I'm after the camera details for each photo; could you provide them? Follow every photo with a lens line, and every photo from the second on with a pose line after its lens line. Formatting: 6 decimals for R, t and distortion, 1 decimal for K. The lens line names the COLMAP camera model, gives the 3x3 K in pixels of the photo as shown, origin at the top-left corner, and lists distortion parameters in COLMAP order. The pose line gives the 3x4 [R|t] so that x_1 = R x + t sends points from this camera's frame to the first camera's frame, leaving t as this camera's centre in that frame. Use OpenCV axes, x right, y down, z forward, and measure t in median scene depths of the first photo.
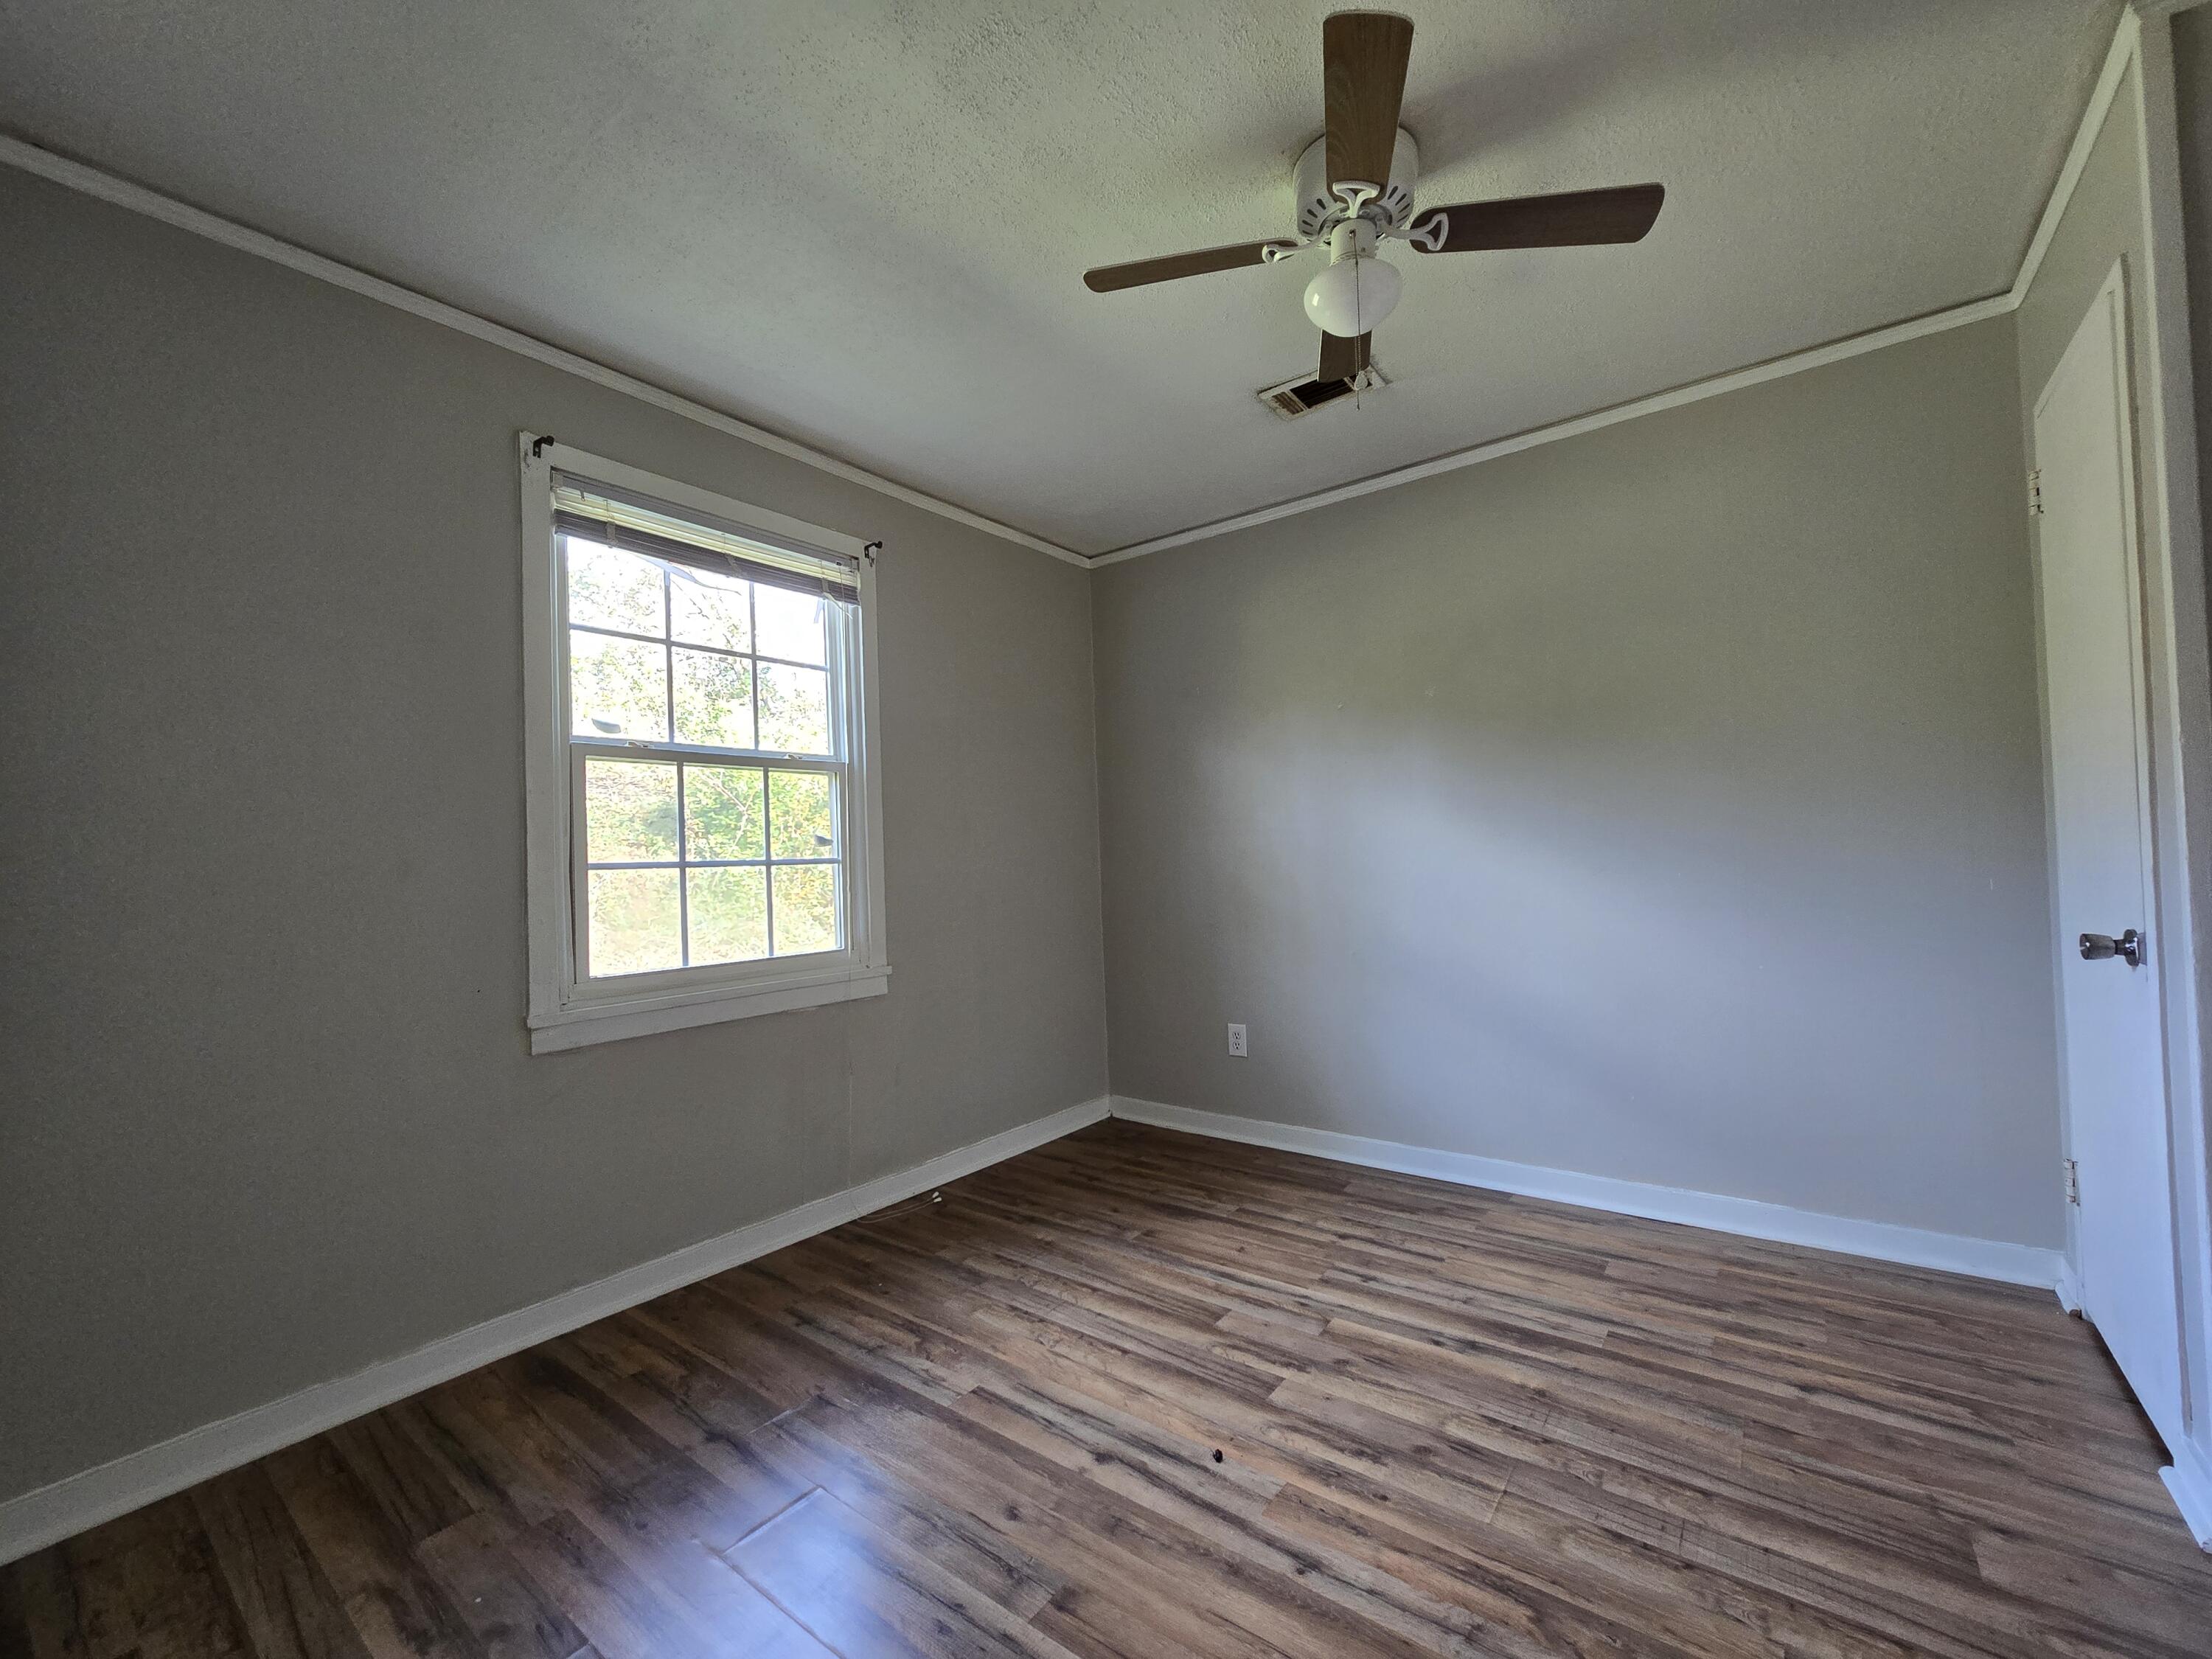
lens RADIAL K [[901.5, 0, 1106.9], [0, 901.5, 838.8], [0, 0, 1]] dist [-0.001543, 0.000780]
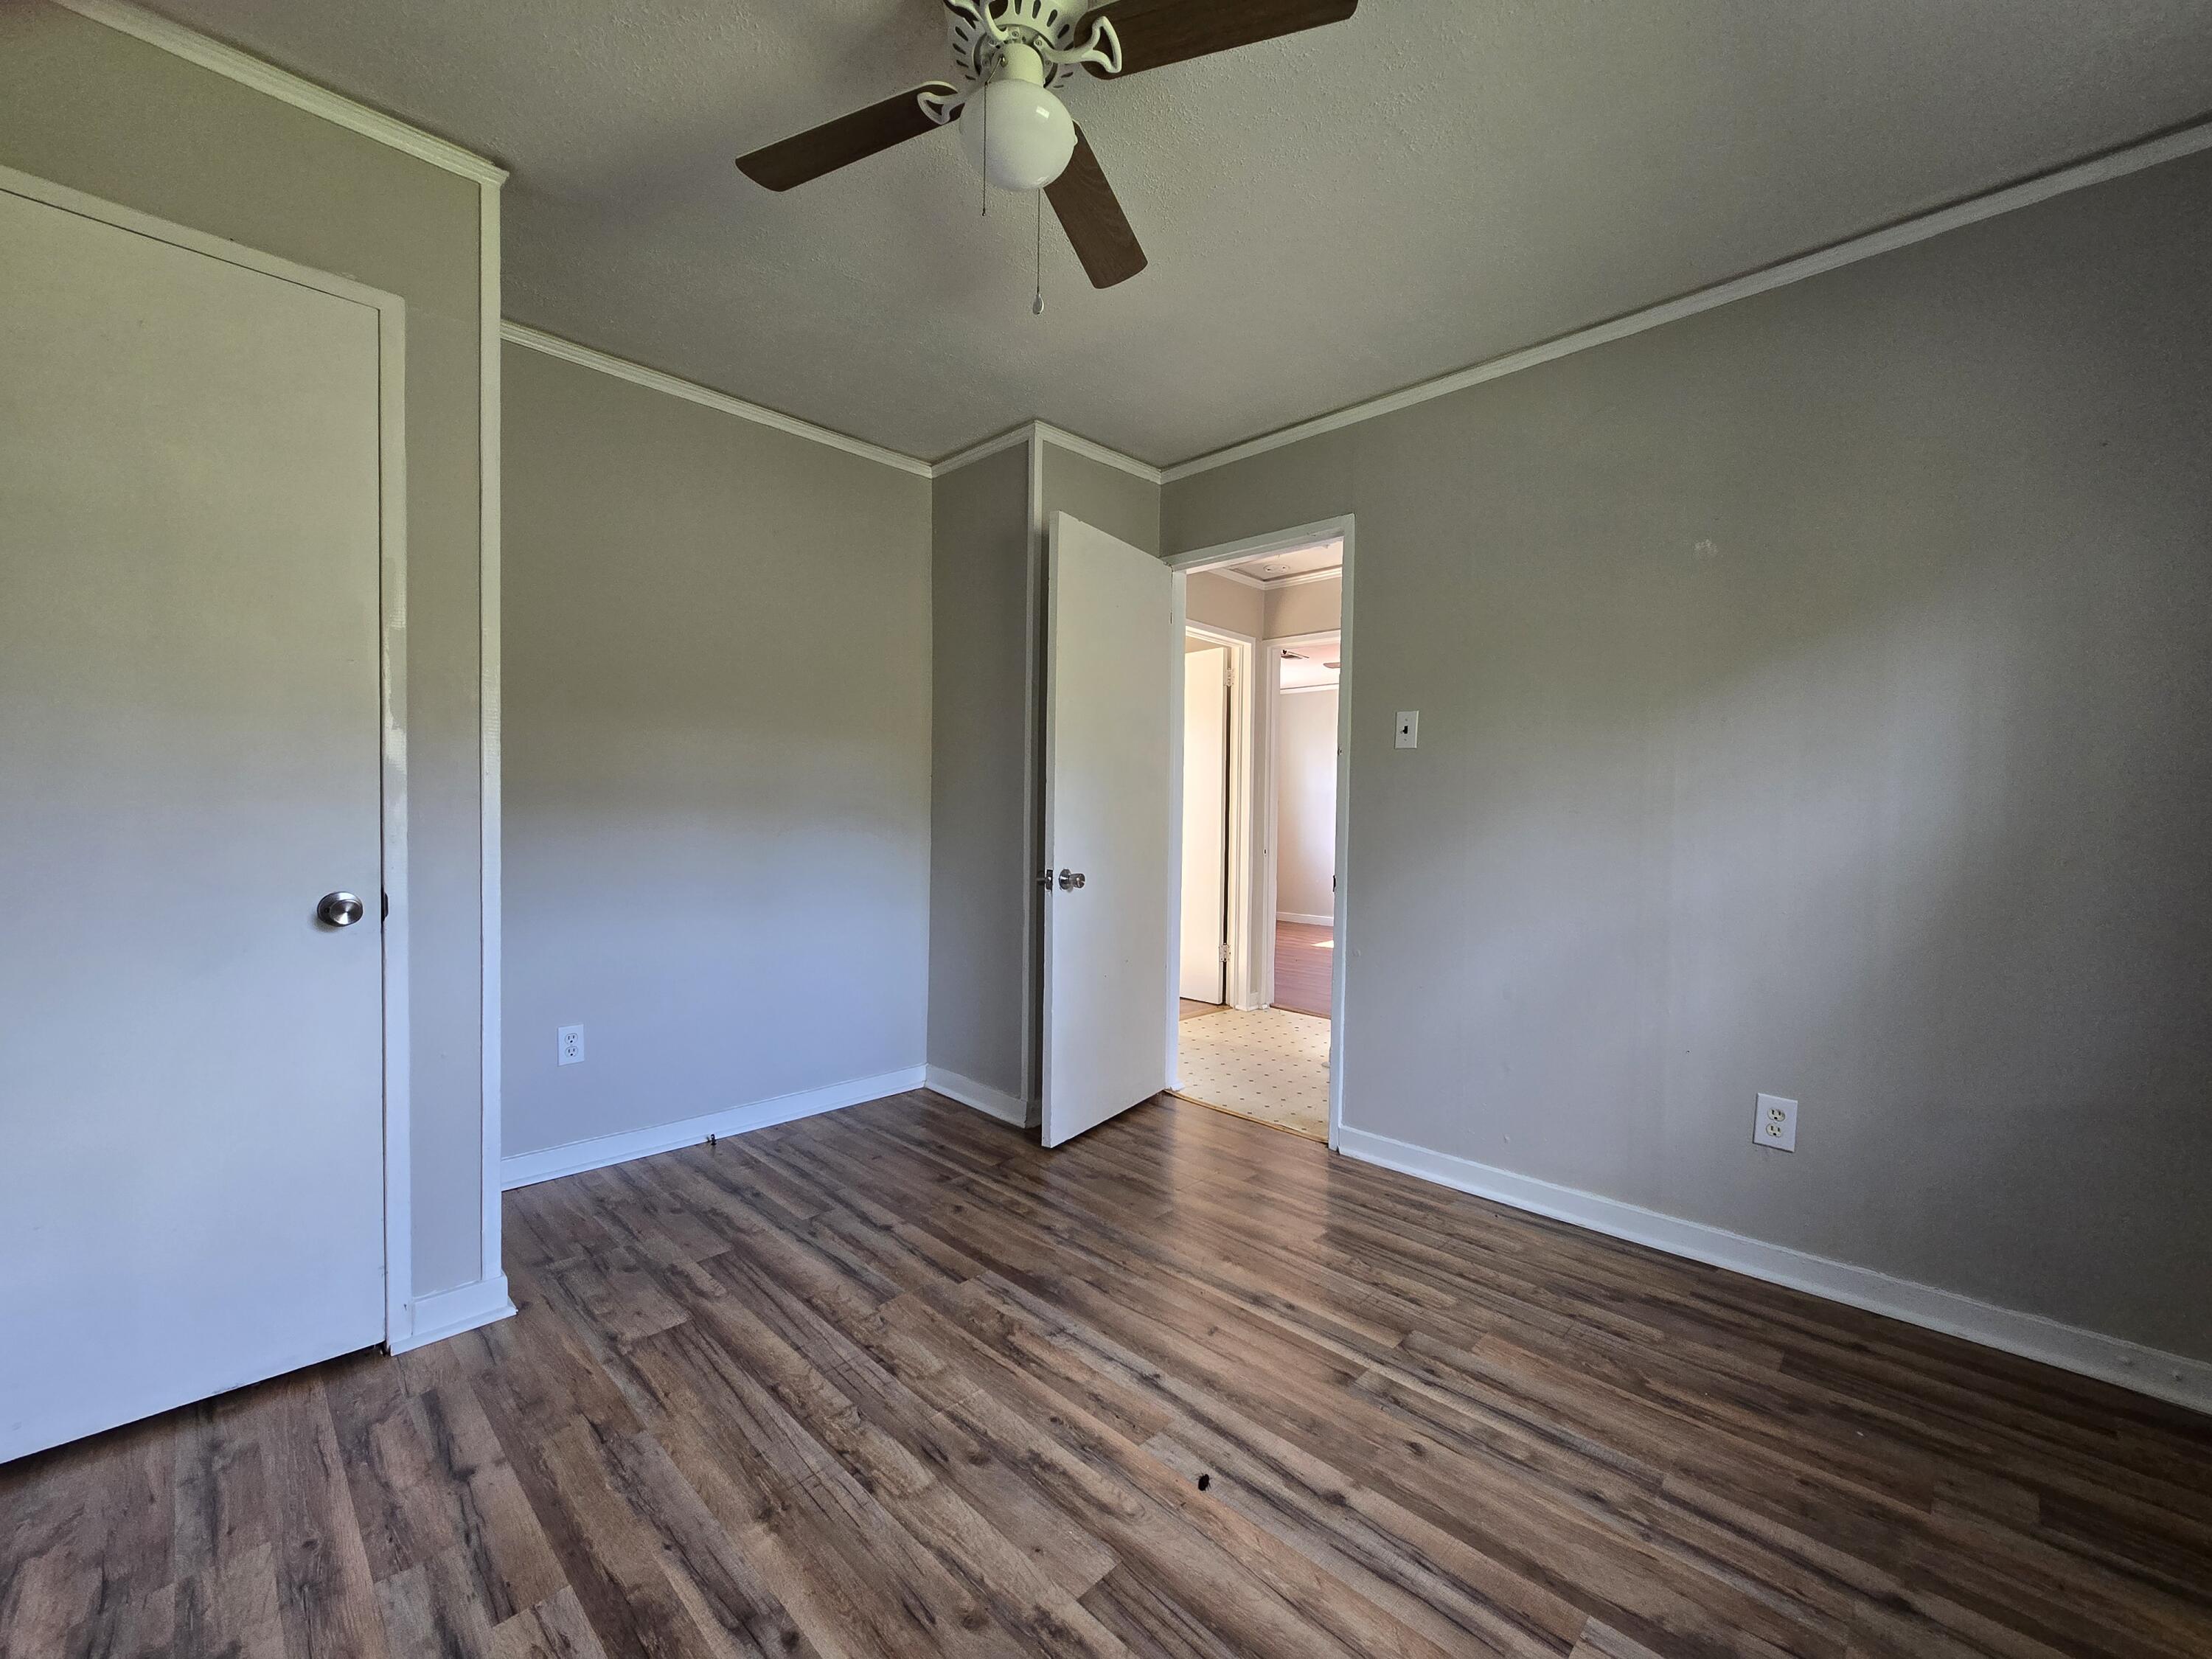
lens RADIAL K [[901.5, 0, 1106.9], [0, 901.5, 838.8], [0, 0, 1]] dist [-0.001543, 0.000780]
pose [[-0.992576, 0.012863, 0.120943, 0.104429], [0.013272, 0.999909, 0.002575, 0.046623], [-0.120898, 0.004161, -0.992656, 1.932164]]
